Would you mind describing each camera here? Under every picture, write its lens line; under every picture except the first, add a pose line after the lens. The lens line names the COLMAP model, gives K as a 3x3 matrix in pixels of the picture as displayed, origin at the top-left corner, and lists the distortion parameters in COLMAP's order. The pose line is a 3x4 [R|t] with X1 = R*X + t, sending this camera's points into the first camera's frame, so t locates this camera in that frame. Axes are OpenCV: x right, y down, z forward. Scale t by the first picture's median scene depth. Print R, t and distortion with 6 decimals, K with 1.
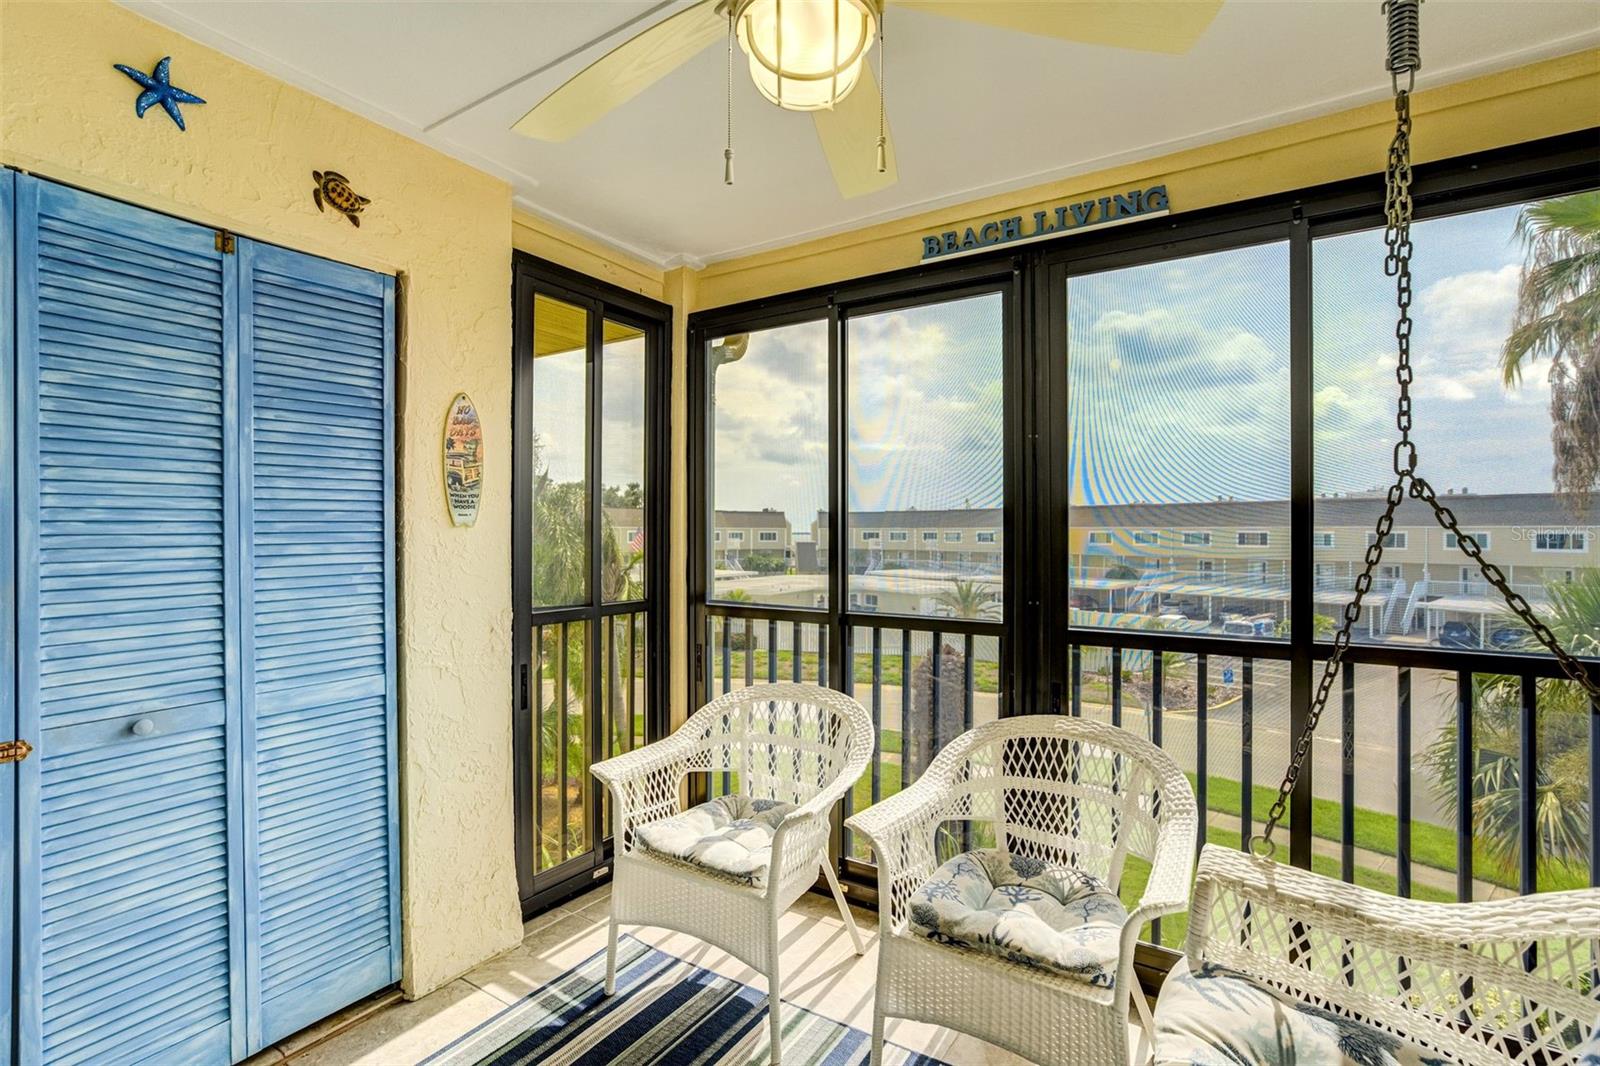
lens RADIAL K [[751.5, 0, 809.1], [0, 751.5, 537.5], [0, 0, 1]] dist [0.003157, 0.000924]
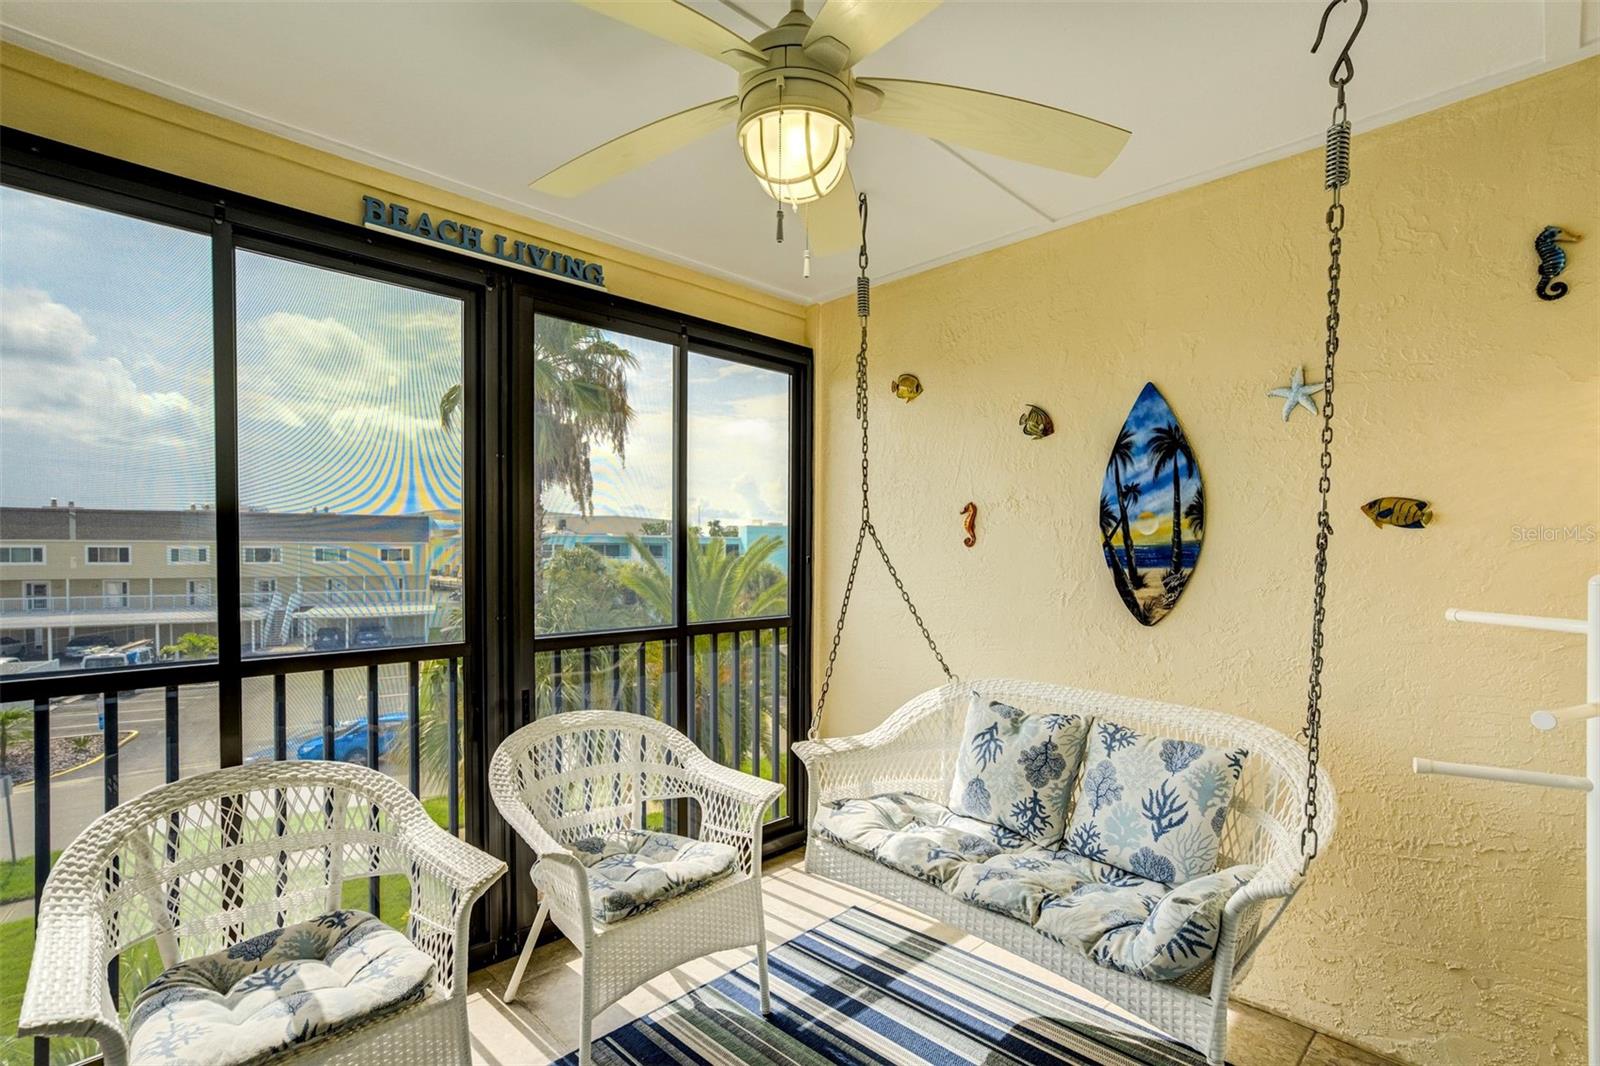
lens RADIAL K [[751.5, 0, 809.1], [0, 751.5, 537.5], [0, 0, 1]] dist [0.003157, 0.000924]
pose [[0.215127, 0.017079, 0.976437, -0.196662], [0.003004, 0.999831, -0.018150, -0.000694], [-0.976581, 0.006838, 0.215039, 0.121554]]
